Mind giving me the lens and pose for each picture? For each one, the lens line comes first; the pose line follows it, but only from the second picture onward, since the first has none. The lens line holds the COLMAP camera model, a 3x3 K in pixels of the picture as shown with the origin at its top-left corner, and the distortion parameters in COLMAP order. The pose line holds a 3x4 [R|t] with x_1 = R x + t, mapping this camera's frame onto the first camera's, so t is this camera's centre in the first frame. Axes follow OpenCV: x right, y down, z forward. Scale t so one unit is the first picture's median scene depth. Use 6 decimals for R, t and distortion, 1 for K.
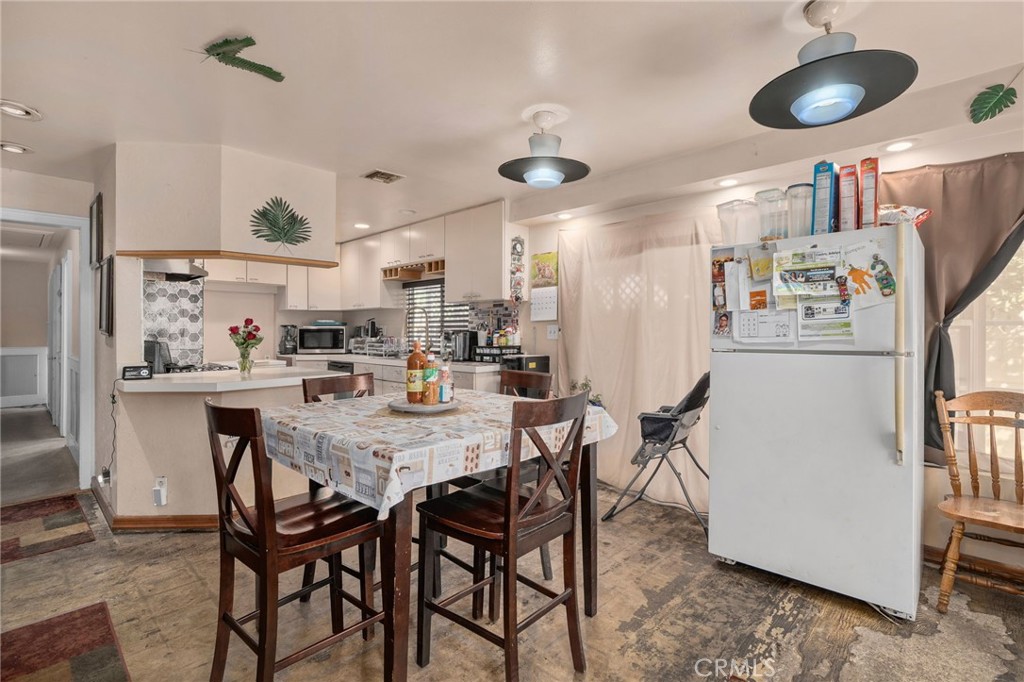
lens RADIAL K [[469.0, 0, 512.3], [0, 469.0, 334.8], [0, 0, 1]] dist [0.004640, 0.000248]
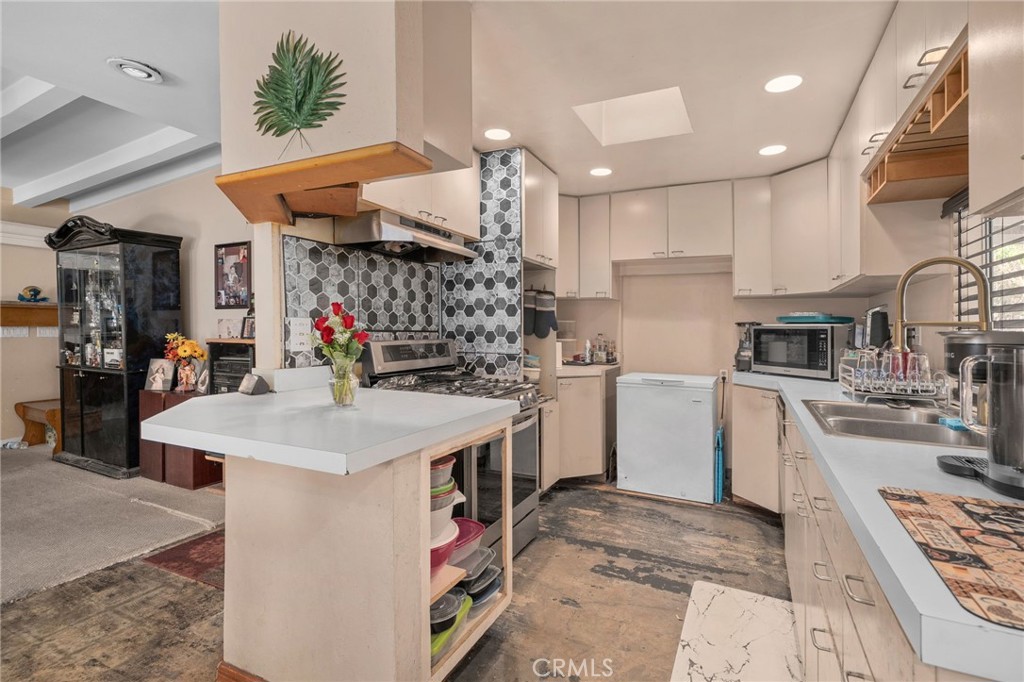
lens RADIAL K [[469.0, 0, 506.0], [0, 469.0, 317.1], [0, 0, 1]] dist [0.004640, 0.000248]
pose [[0.309750, -0.011368, -0.950750, -0.002541], [-0.024270, 0.999508, -0.019858, -0.014601], [0.950508, 0.029226, 0.309322, 1.068707]]
